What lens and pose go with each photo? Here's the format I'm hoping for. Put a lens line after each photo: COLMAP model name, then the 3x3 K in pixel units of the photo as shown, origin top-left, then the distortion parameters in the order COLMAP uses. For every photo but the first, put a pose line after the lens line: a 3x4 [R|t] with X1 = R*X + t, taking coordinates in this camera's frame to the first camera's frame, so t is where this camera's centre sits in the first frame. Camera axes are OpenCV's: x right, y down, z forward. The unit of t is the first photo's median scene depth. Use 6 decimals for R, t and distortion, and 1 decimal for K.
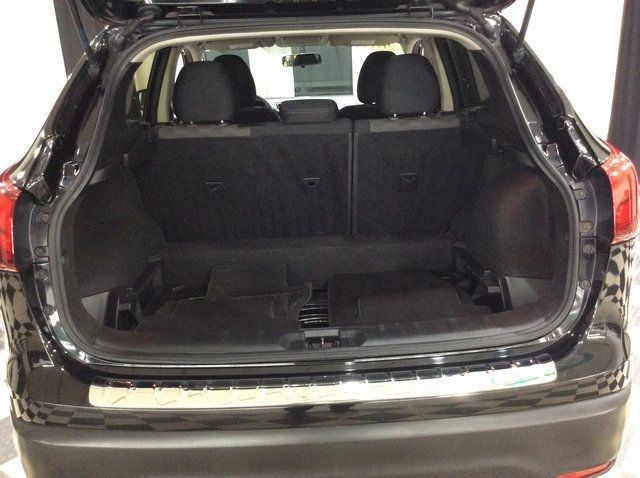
lens RADIAL K [[572.5, 0, 320.0], [0, 572.5, 239.0], [0, 0, 1]] dist [0.127564, -0.292219]
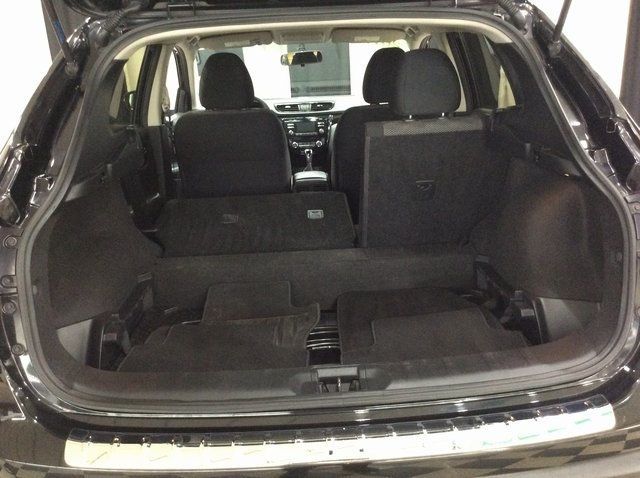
lens RADIAL K [[572.5, 0, 320.0], [0, 572.5, 239.0], [0, 0, 1]] dist [0.127564, -0.292219]
pose [[0.999928, -0.009248, 0.007598, -0.023224], [0.009253, 0.999957, -0.000536, -0.028556], [-0.007593, 0.000606, 0.999971, 0.116443]]
